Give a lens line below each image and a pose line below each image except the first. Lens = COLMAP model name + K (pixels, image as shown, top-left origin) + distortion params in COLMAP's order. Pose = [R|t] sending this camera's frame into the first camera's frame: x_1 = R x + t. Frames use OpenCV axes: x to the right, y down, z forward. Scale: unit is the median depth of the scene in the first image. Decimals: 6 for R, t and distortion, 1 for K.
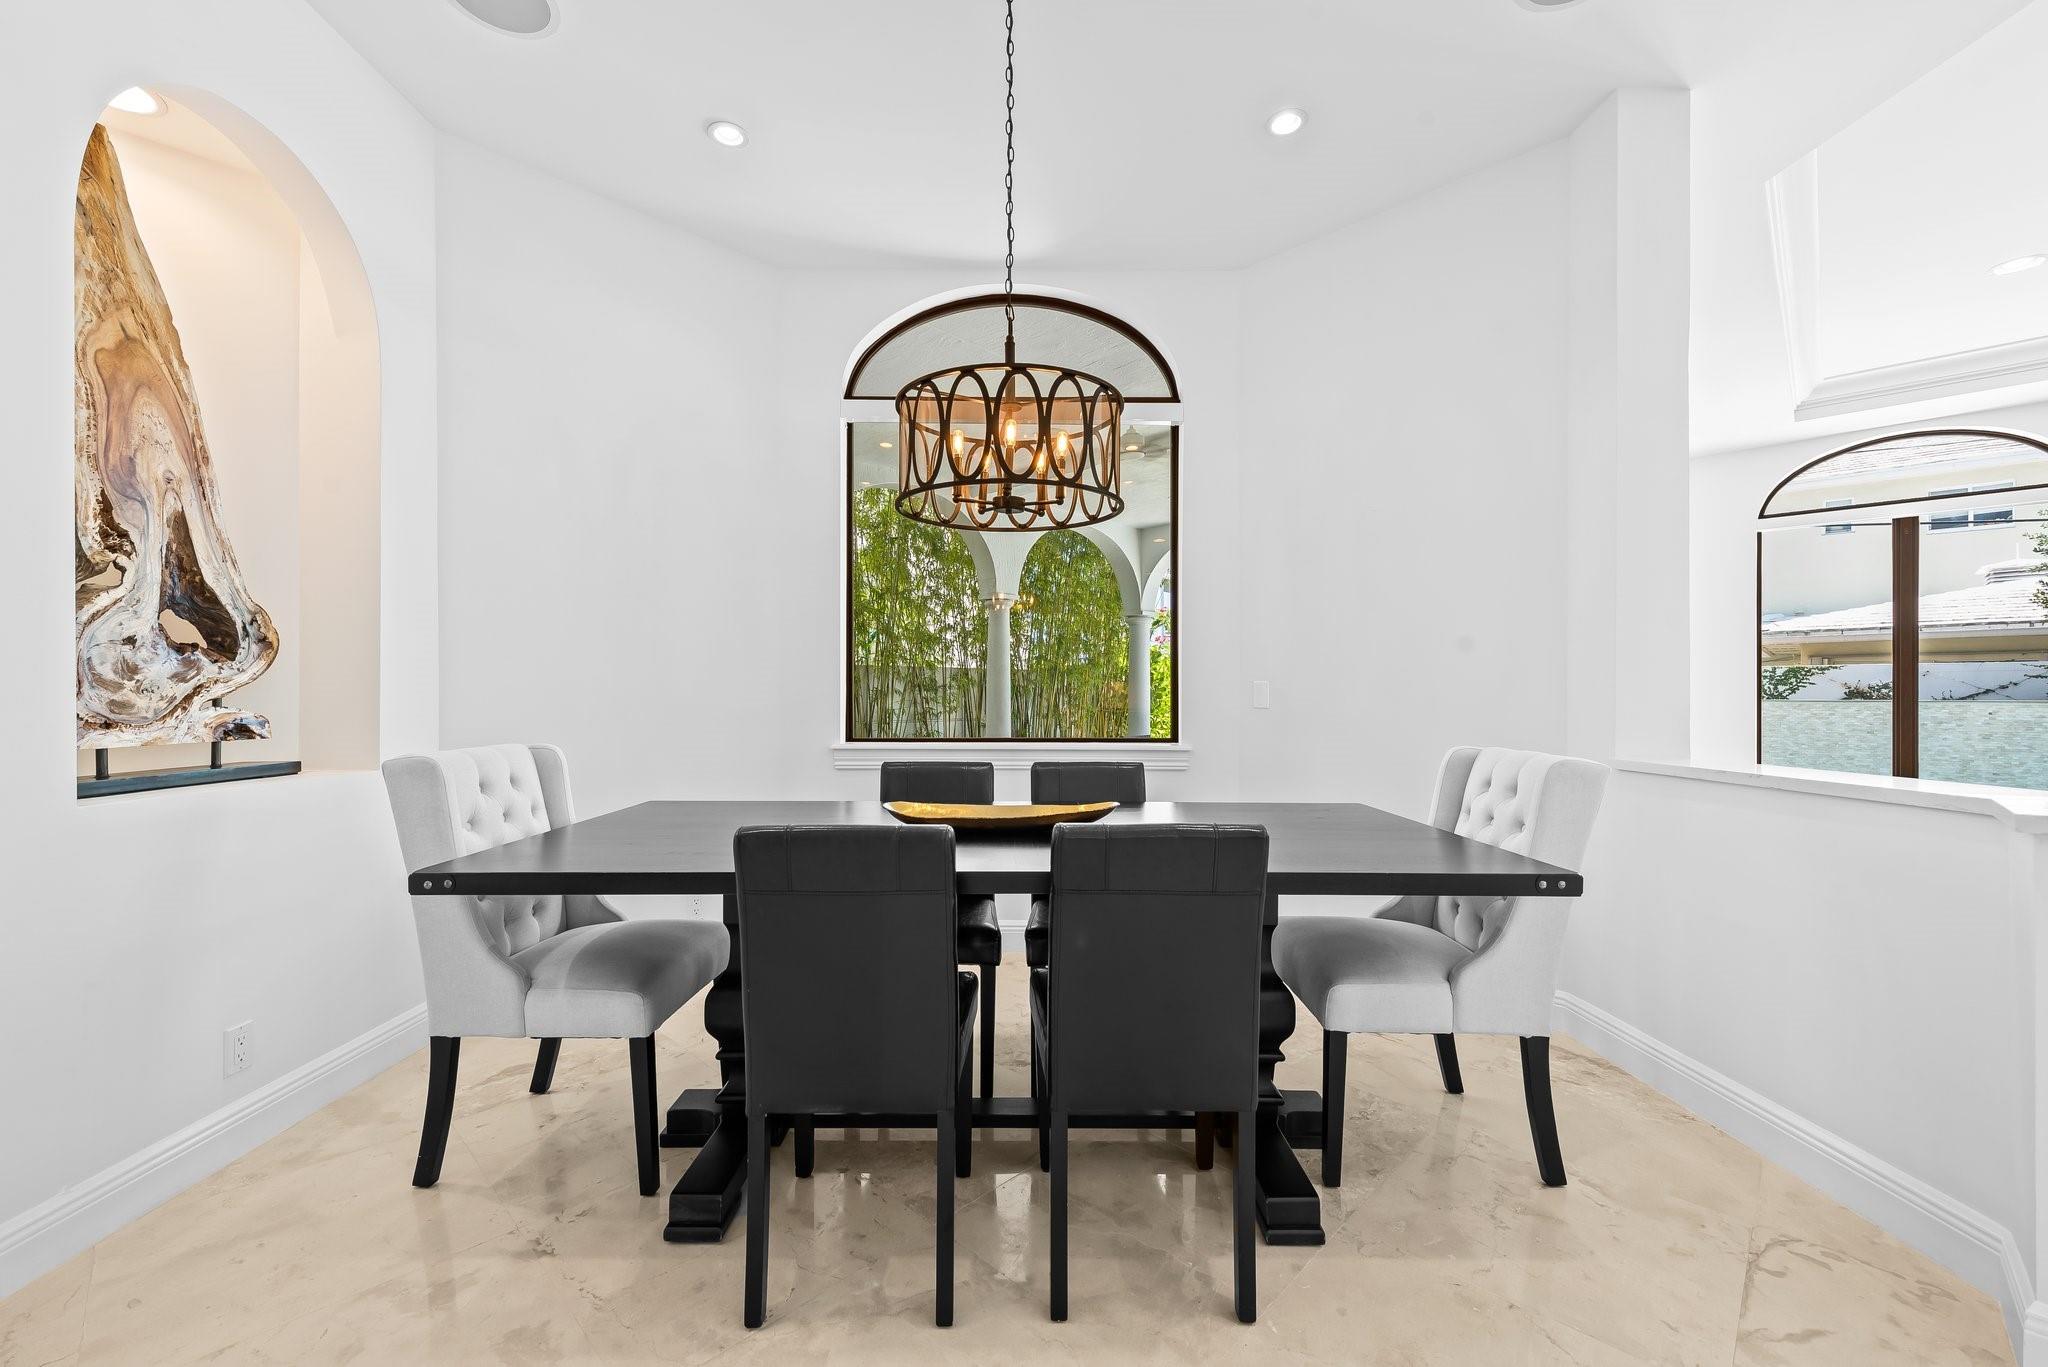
lens RADIAL K [[850.6, 0, 1017.3], [0, 850.6, 692.4], [0, 0, 1]] dist [-0.001196, -0.000097]
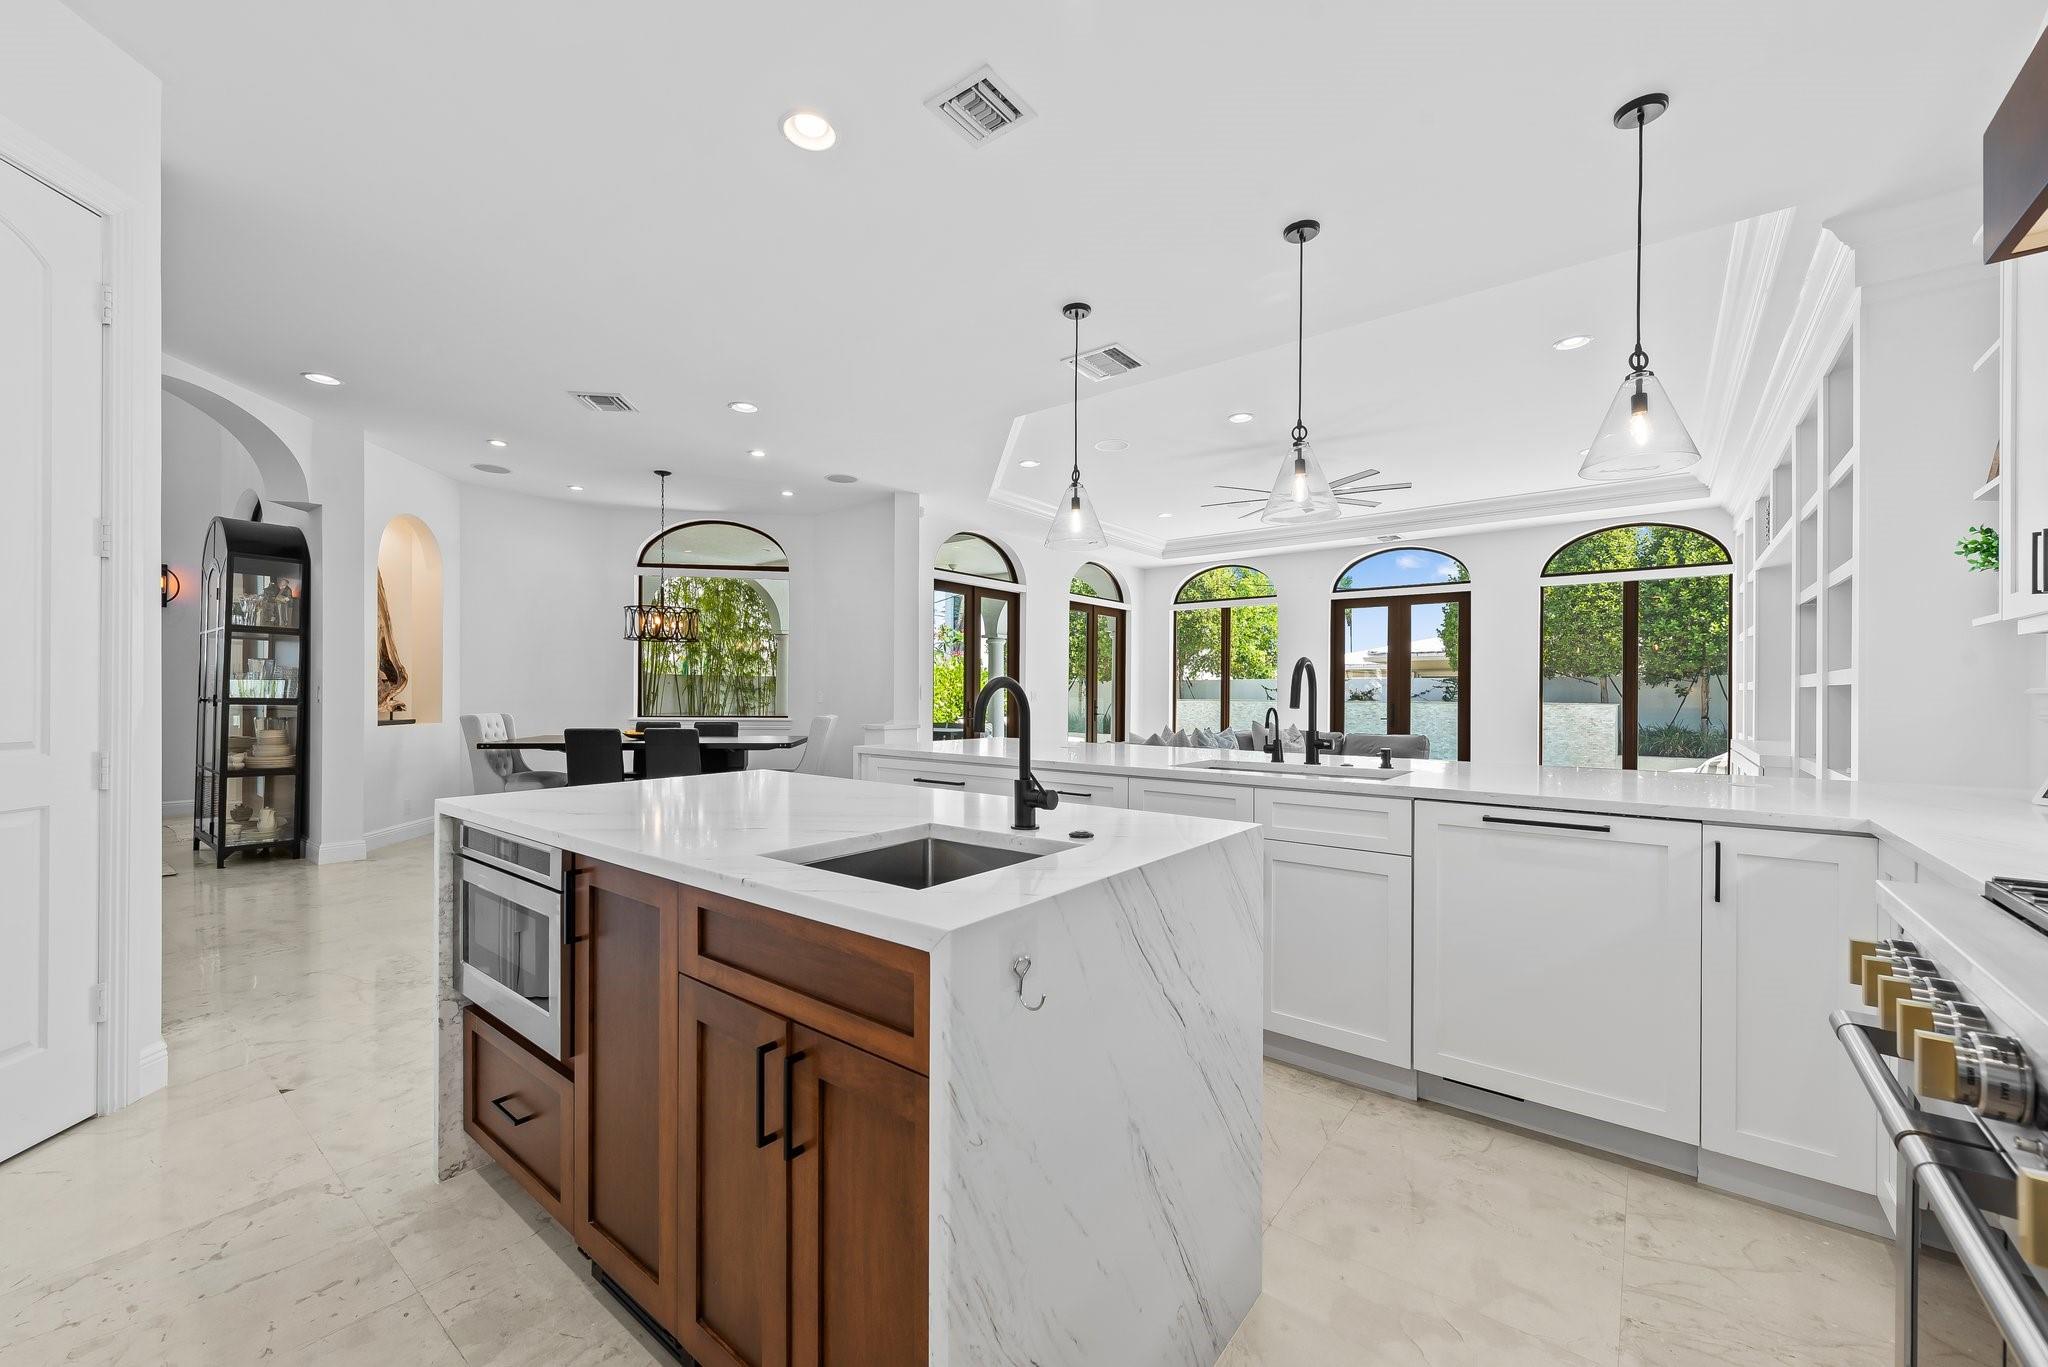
lens RADIAL K [[795.1, 0, 1017.4], [0, 795.1, 694.3], [0, 0, 1]] dist [0.001924, -0.000117]
pose [[0.992072, 0.004313, 0.125593, 0.536260], [-0.004720, 0.999985, 0.002941, -0.013341], [-0.125578, -0.003510, 0.992077, -1.227710]]
